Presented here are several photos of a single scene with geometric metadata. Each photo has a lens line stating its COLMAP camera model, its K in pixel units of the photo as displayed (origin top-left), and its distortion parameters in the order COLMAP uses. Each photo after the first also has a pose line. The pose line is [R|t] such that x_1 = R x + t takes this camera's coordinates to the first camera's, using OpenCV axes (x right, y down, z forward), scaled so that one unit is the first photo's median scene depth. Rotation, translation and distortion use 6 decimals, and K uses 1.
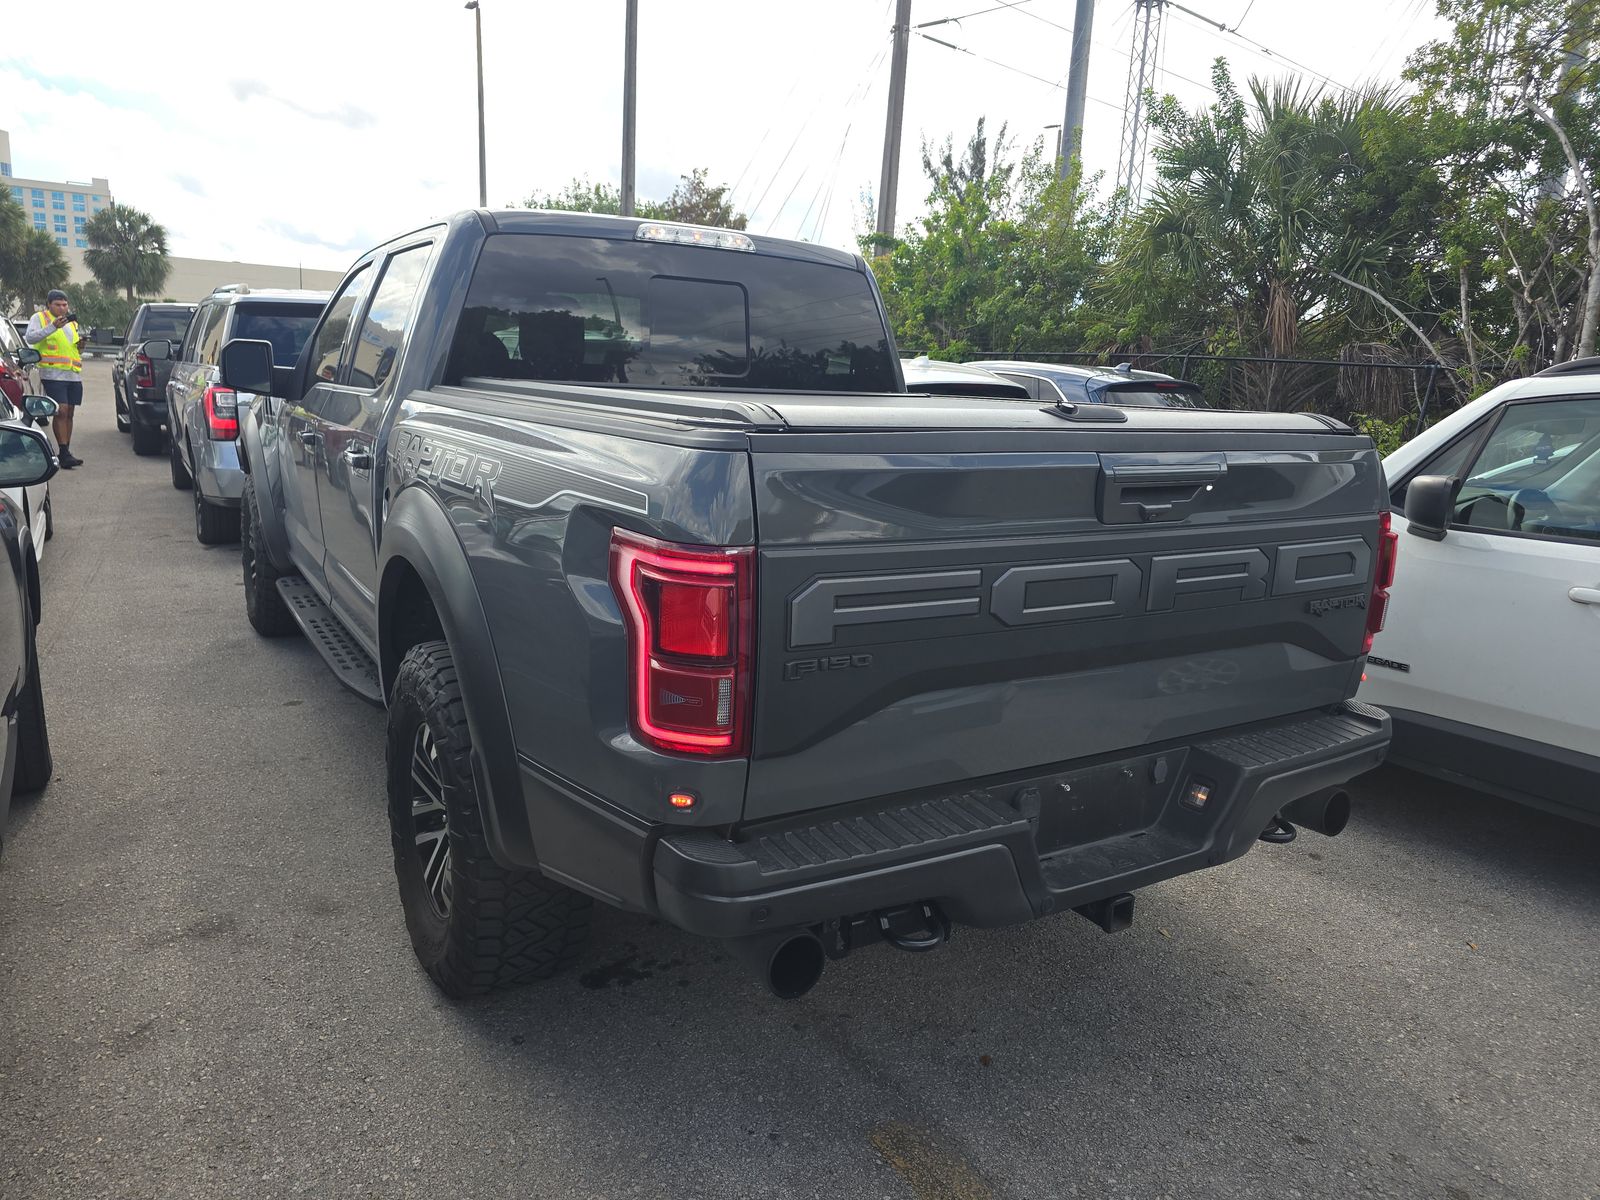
lens RADIAL K [[1097.7, 0, 800.0], [0, 1097.7, 600.0], [0, 0, 1]] dist [0.050024, -0.052352]
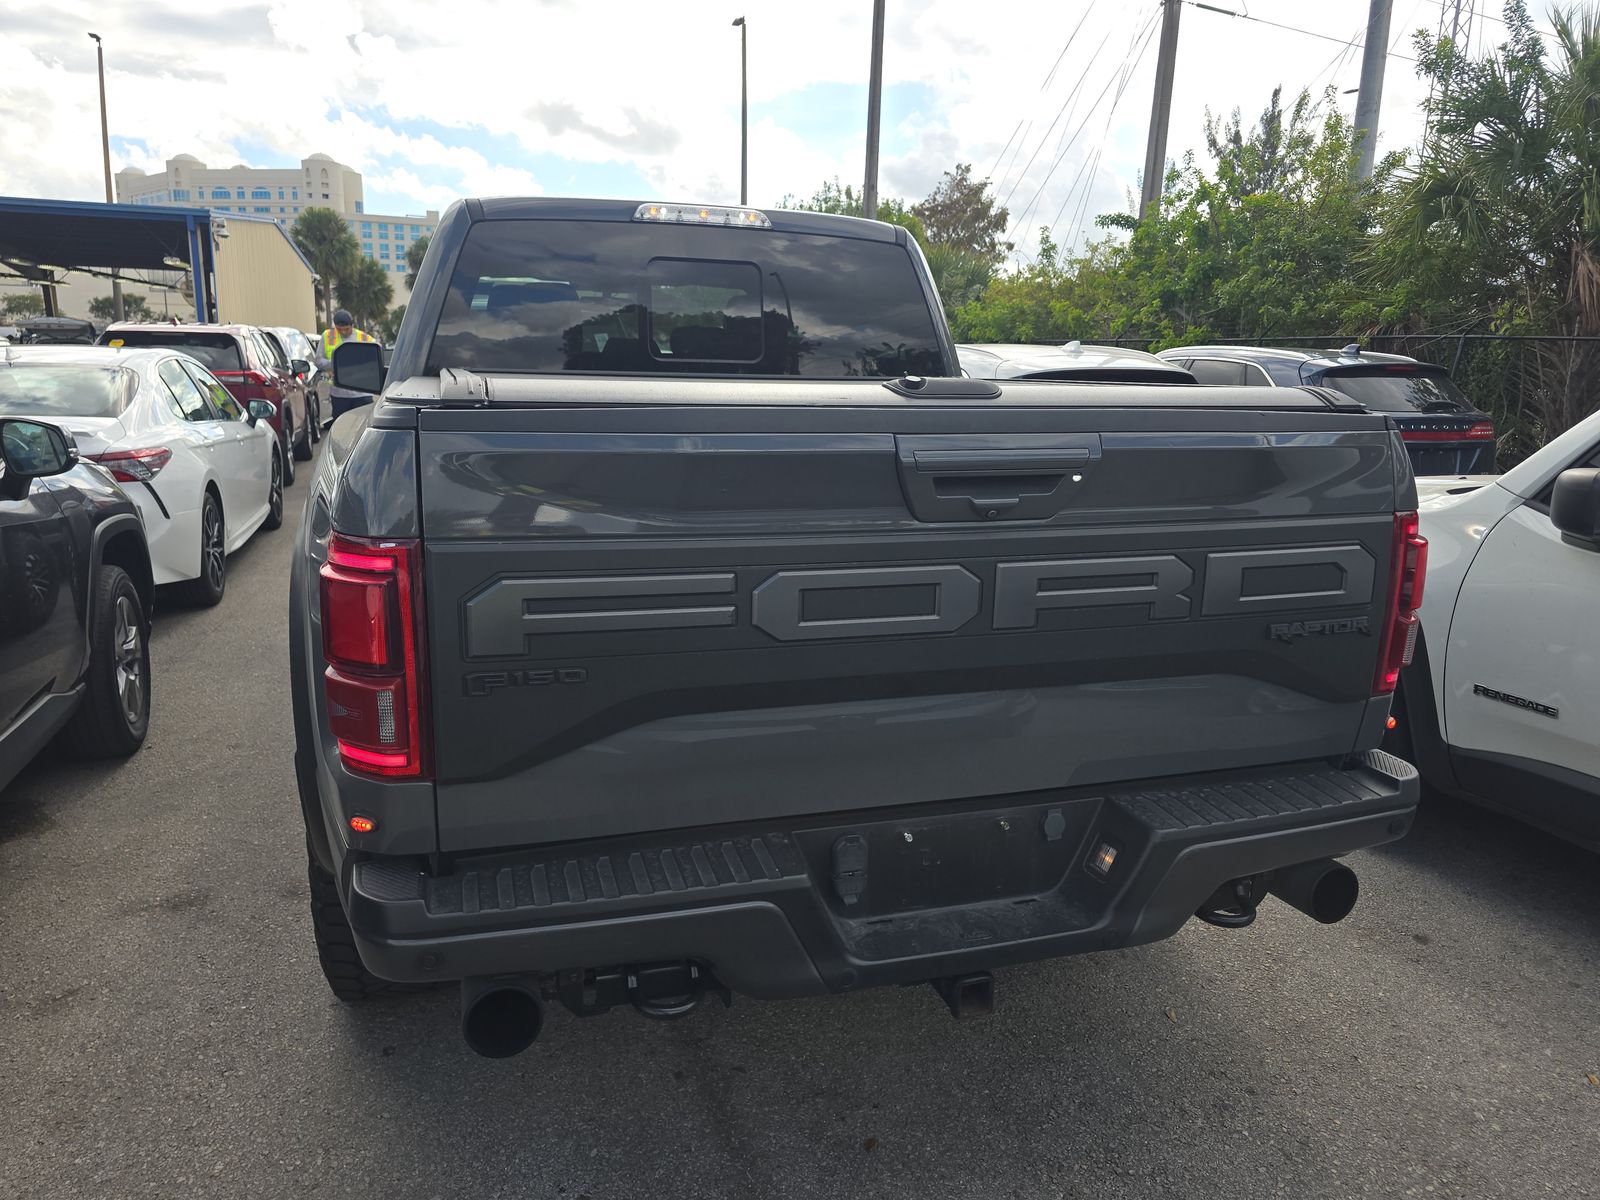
lens RADIAL K [[1094.5, 0, 800.0], [0, 1094.5, 600.0], [0, 0, 1]] dist [0.037745, -0.034153]
pose [[0.969242, 0.029153, -0.244377, 0.065343], [-0.028967, 0.999571, 0.004354, -0.001937], [0.244399, 0.002859, 0.969670, 0.032127]]
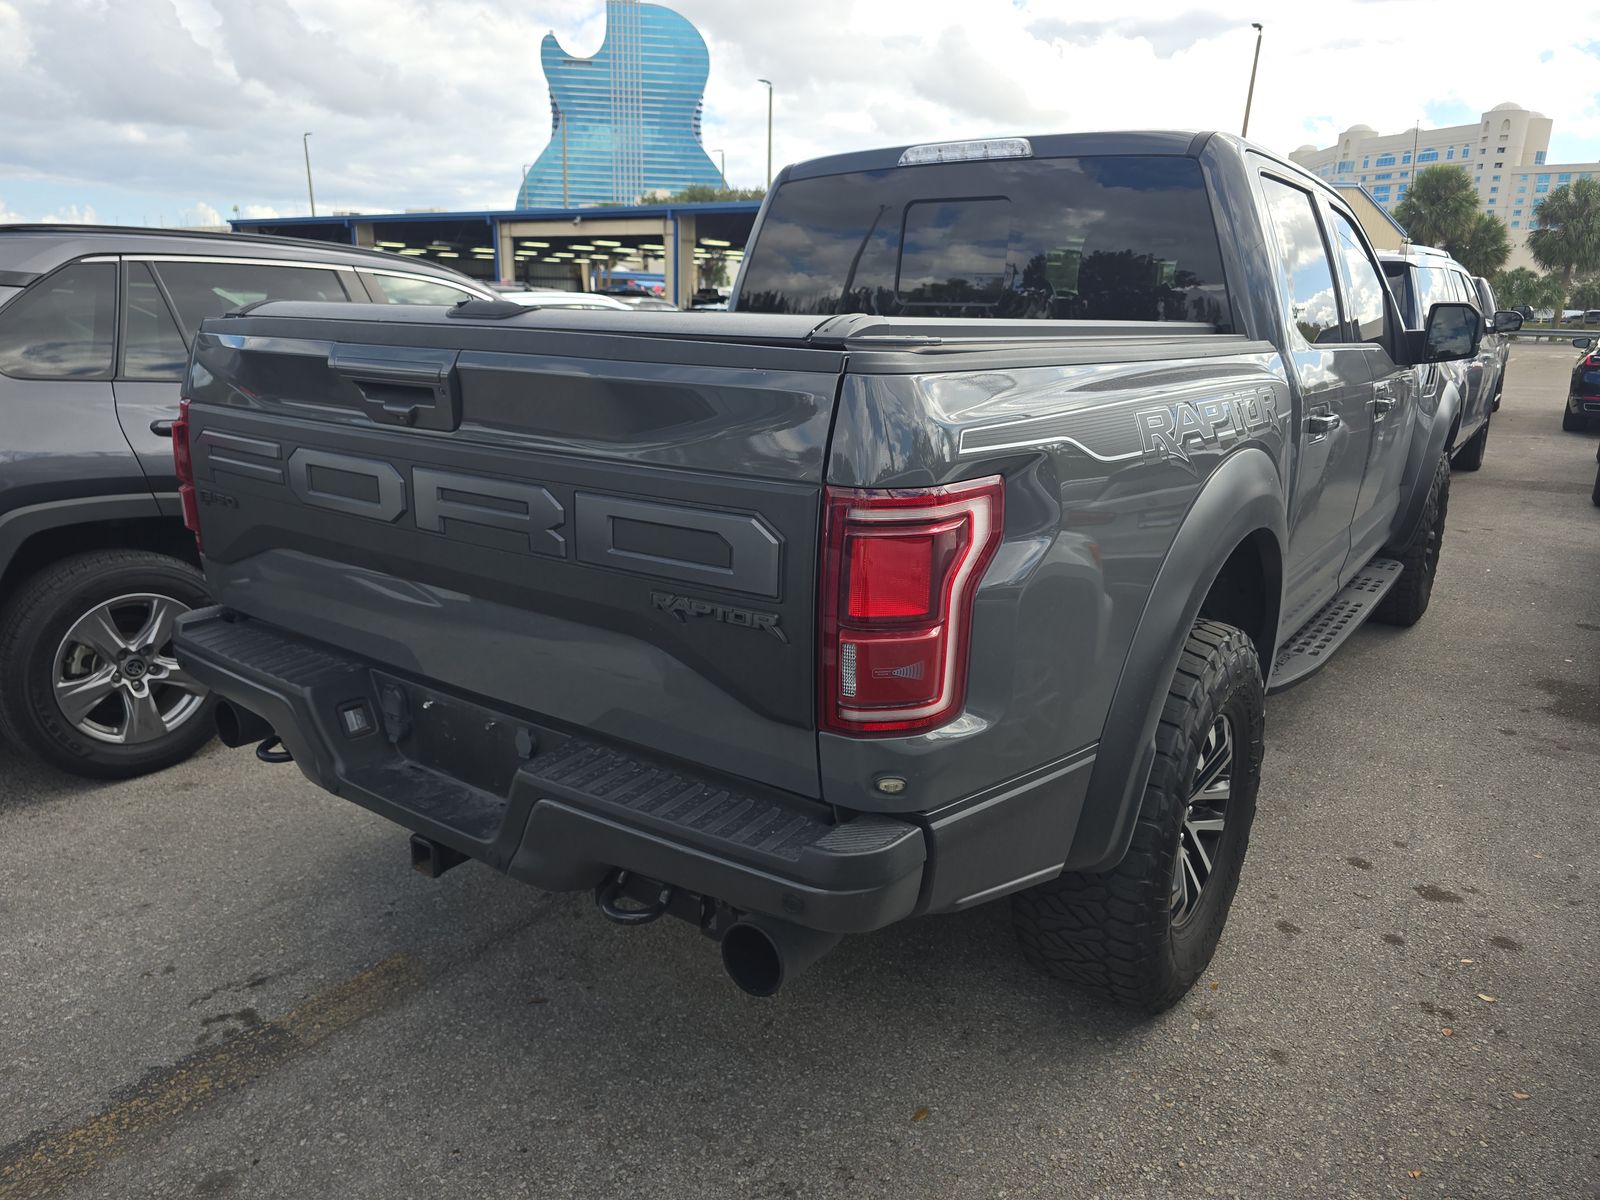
lens RADIAL K [[1094.5, 0, 800.0], [0, 1094.5, 600.0], [0, 0, 1]] dist [0.037745, -0.034153]
pose [[0.371326, 0.203648, -0.905894, 0.180010], [-0.193308, 0.971228, 0.139098, -0.015779], [0.908157, 0.123466, 0.400009, 0.130138]]
